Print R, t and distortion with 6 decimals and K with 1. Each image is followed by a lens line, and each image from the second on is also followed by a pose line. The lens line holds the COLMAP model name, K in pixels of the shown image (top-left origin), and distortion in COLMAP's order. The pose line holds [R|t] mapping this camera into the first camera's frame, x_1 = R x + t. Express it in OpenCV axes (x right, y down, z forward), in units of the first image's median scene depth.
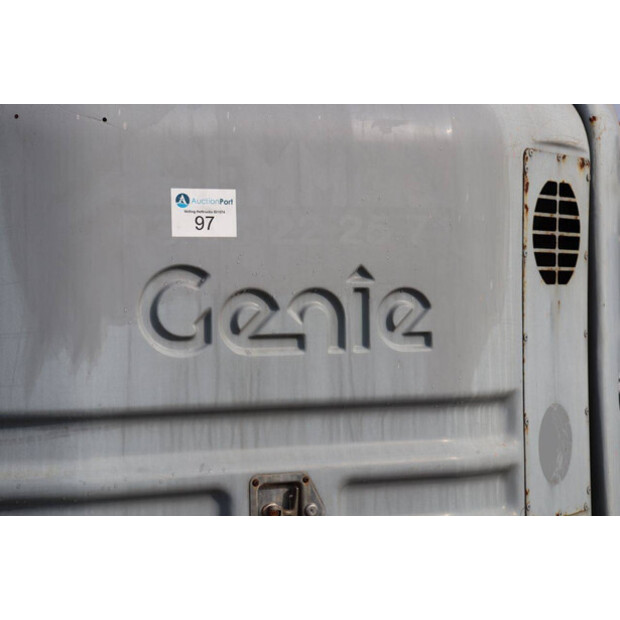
lens RADIAL K [[1517.7, 0, 309.8], [0, 1517.7, 309.7], [0, 0, 1]] dist [0.523973, 0.000000]
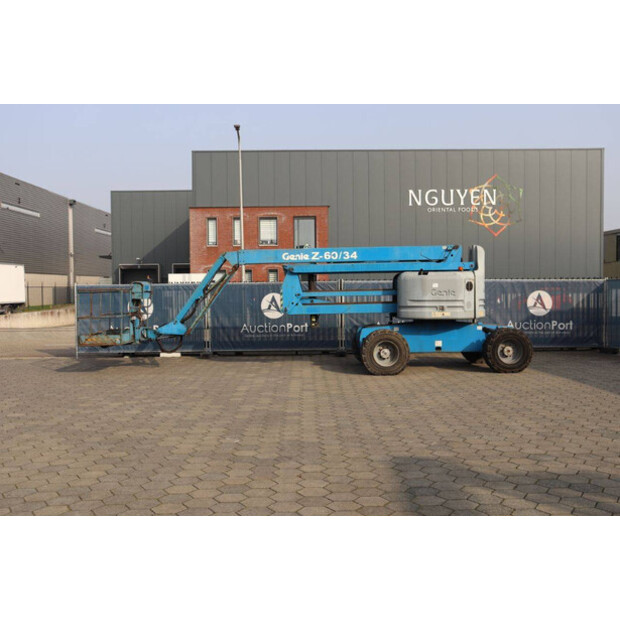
lens RADIAL K [[774.4, 0, 310.8], [0, 774.4, 311.5], [0, 0, 1]] dist [-0.038514, 0.000000]
pose [[0.909965, 0.016431, -0.414360, 1.629341], [-0.012681, 0.999850, 0.011799, 0.092464], [0.414491, -0.005482, 0.910037, -5.216356]]
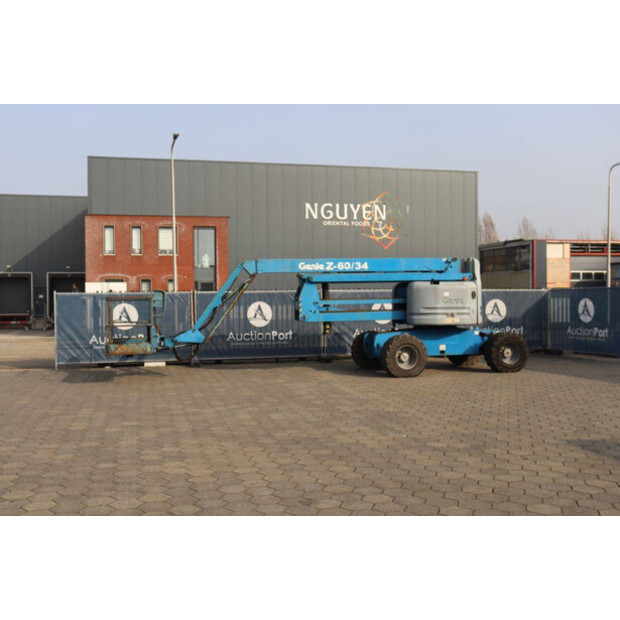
lens RADIAL K [[774.4, 0, 312.1], [0, 774.4, 307.1], [0, 0, 1]] dist [-0.038514, 0.000000]
pose [[0.985759, 0.006577, -0.168033, -0.087841], [-0.008505, 0.999906, -0.010755, 0.142029], [0.167947, 0.012030, 0.985723, -6.057100]]
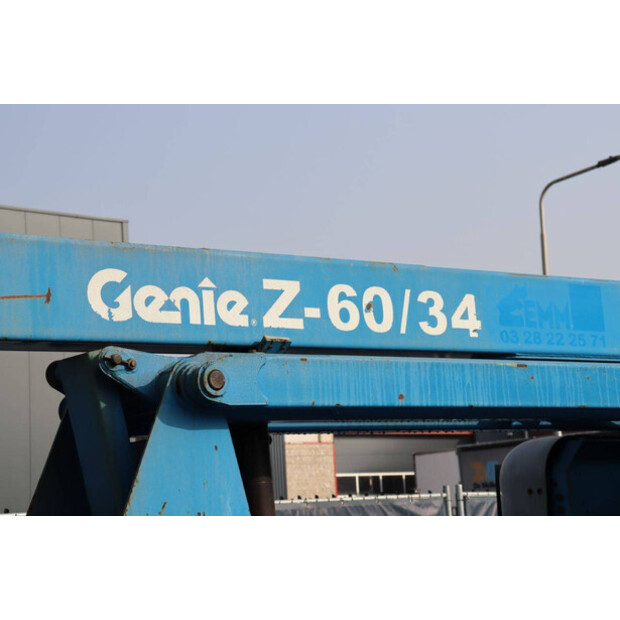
lens RADIAL K [[1517.7, 0, 310.2], [0, 1517.7, 310.0], [0, 0, 1]] dist [0.523973, 0.000000]
pose [[0.960340, 0.001345, 0.278827, -1.628916], [0.049145, 0.983517, -0.174011, 0.044741], [-0.274465, 0.180812, 0.944445, -0.994713]]
